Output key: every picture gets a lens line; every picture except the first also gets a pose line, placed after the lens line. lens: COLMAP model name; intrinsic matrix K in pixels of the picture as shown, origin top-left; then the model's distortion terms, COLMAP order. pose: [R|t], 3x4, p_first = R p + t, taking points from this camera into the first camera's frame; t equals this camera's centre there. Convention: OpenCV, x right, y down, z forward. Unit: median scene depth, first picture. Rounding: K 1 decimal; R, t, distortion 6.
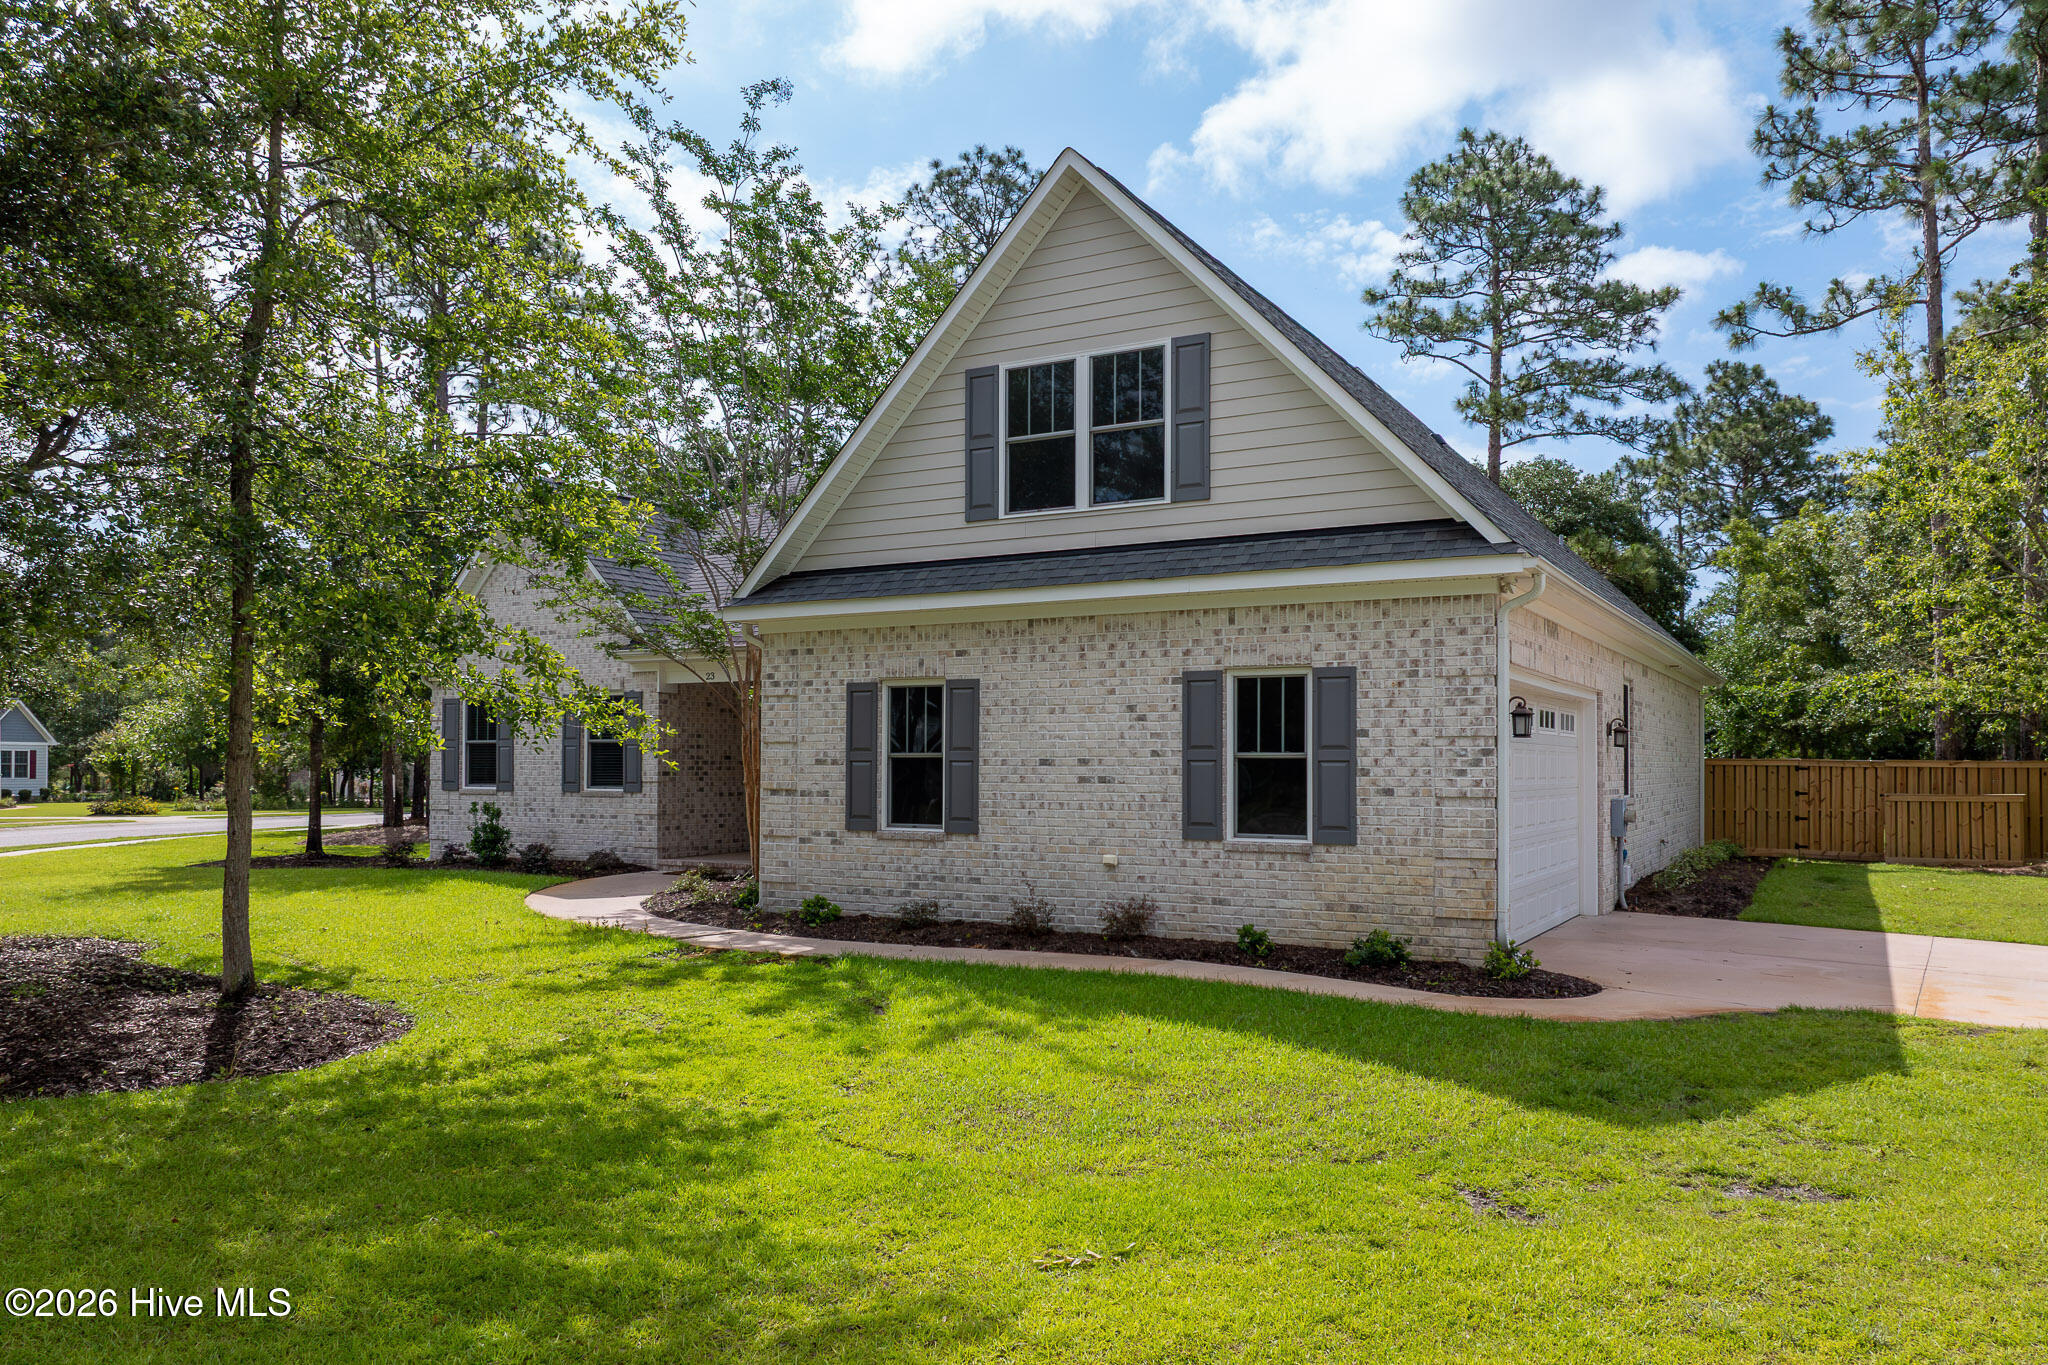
lens RADIAL K [[1450.9, 0, 1018.8], [0, 1450.9, 739.8], [0, 0, 1]] dist [-0.034370, -0.007212]
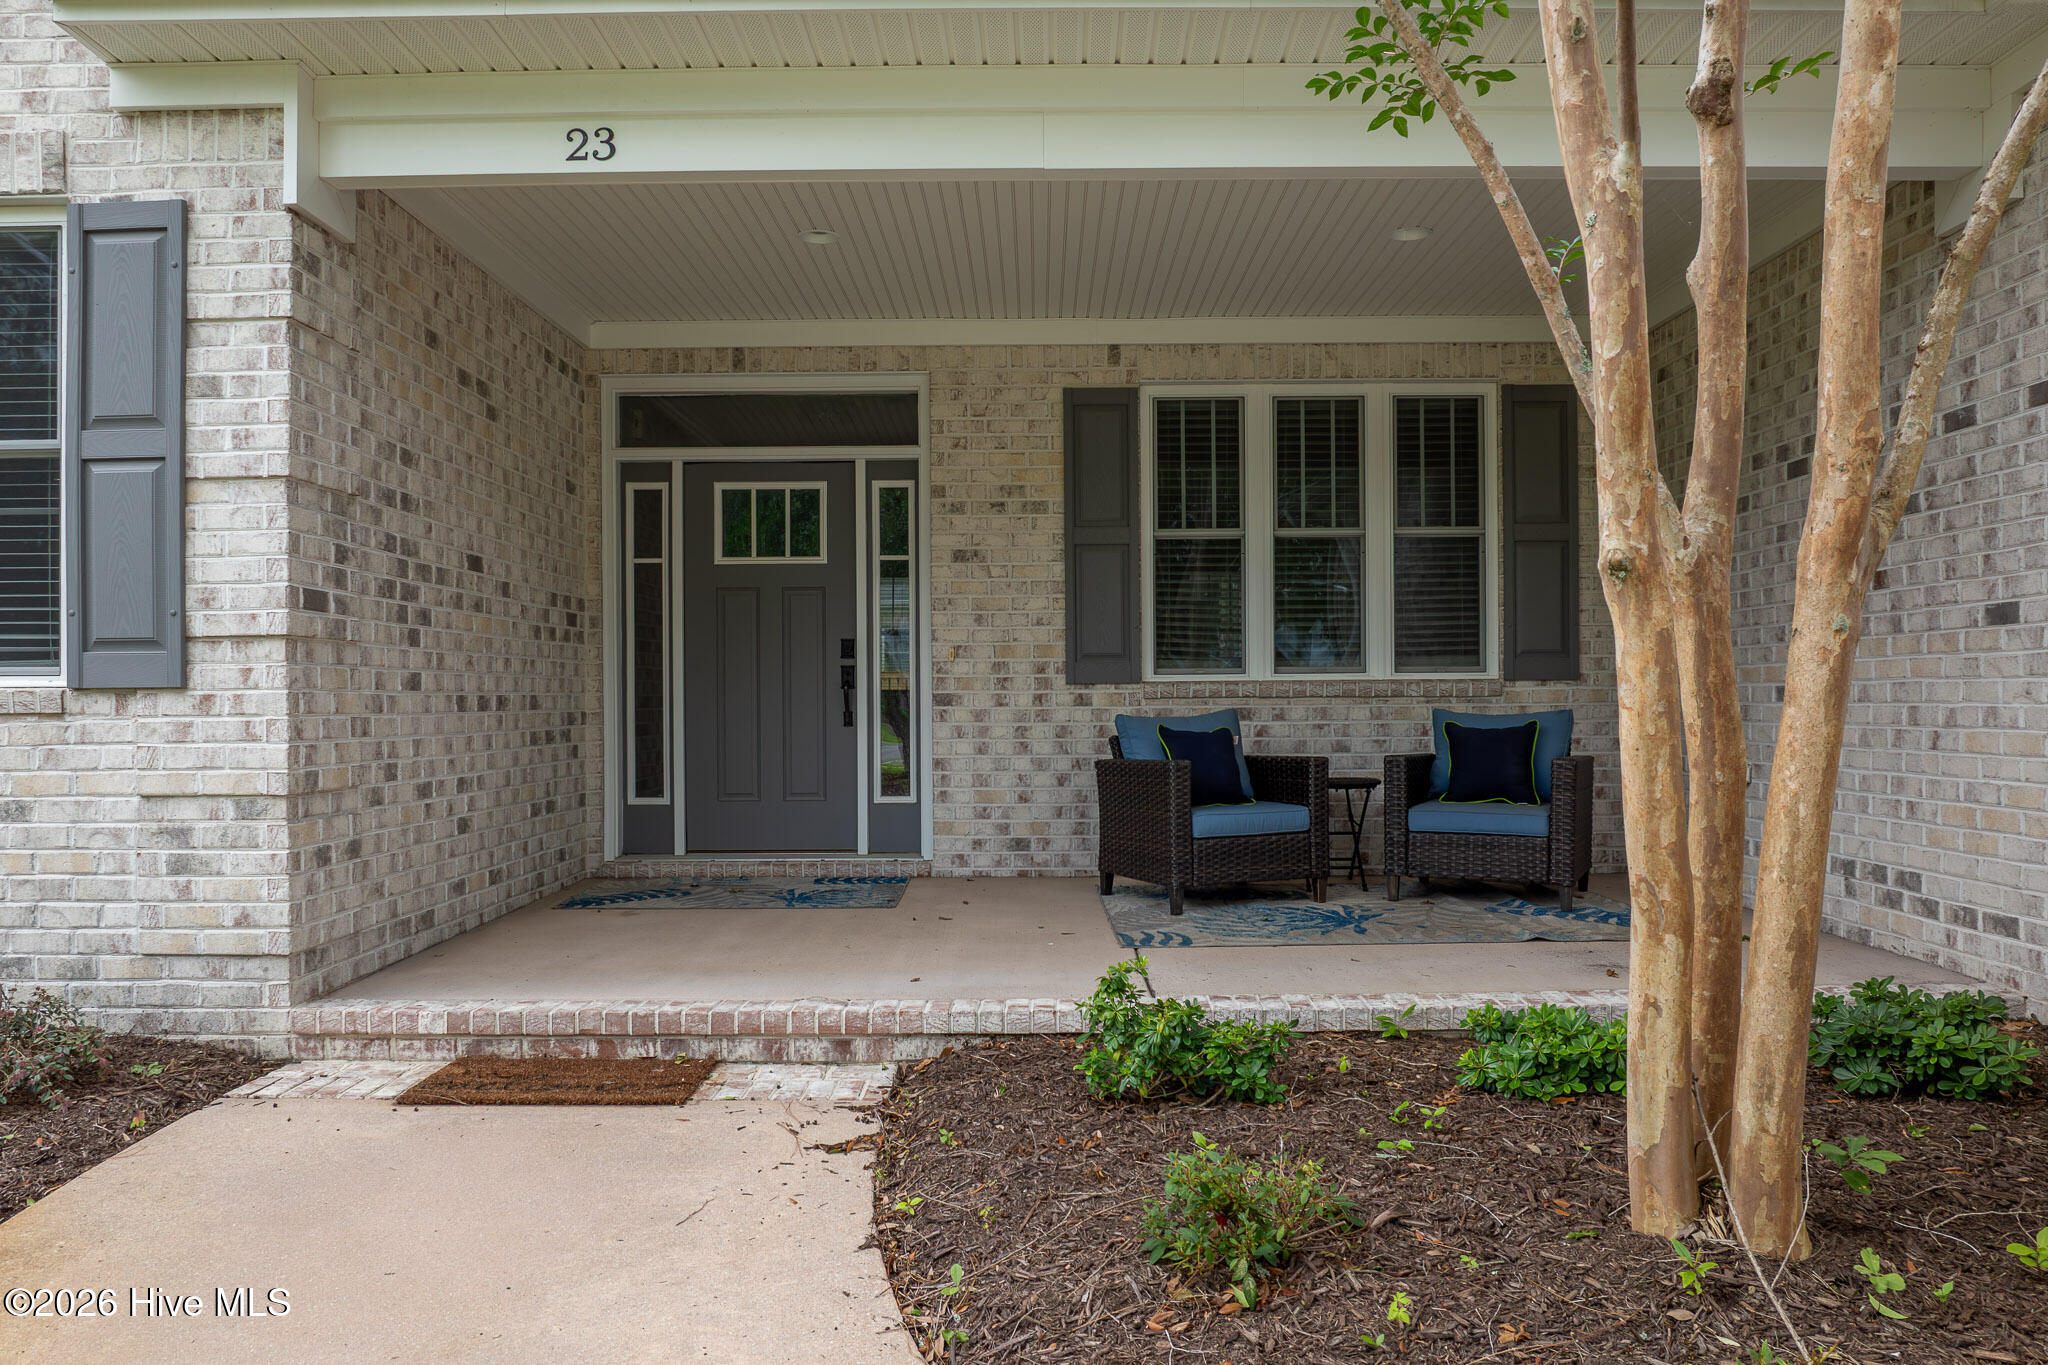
lens RADIAL K [[1460.4, 0, 1018.5], [0, 1460.4, 691.3], [0, 0, 1]] dist [-0.022611, -0.018945]
pose [[0.869368, -0.003074, 0.494156, -0.423444], [-0.003144, 0.999926, 0.011751, 0.055134], [-0.494156, -0.011770, 0.869294, 1.244579]]
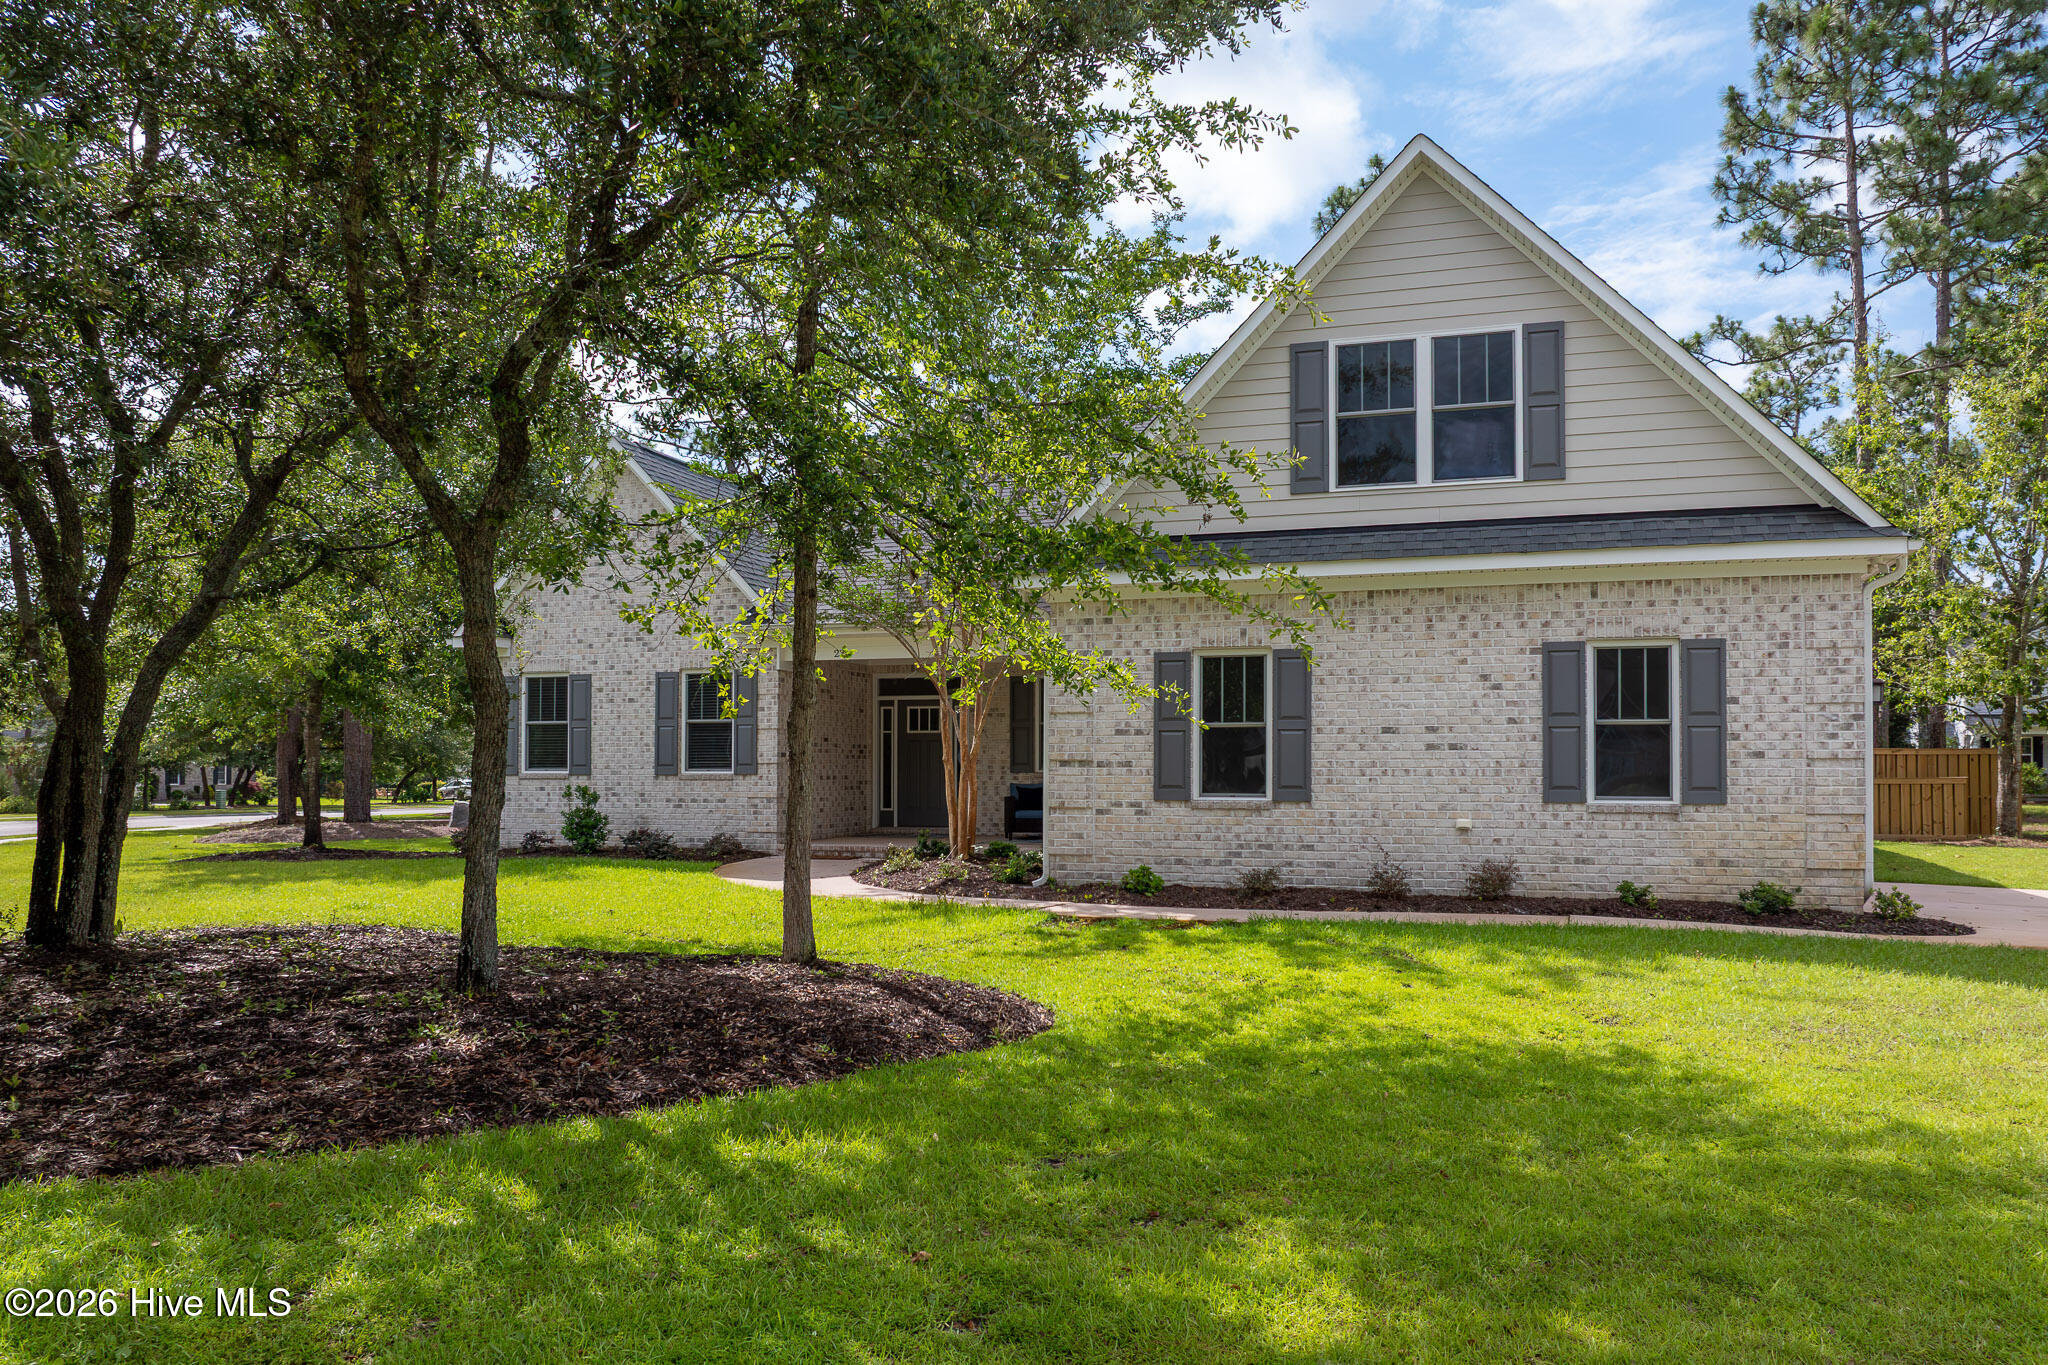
lens RADIAL K [[1450.9, 0, 1018.8], [0, 1450.9, 739.8], [0, 0, 1]] dist [-0.034370, -0.007212]
pose [[0.981475, 0.004163, 0.191546, -0.447987], [-0.003142, 0.999979, -0.005634, 0.029778], [-0.191566, 0.004928, 0.981467, 0.048445]]
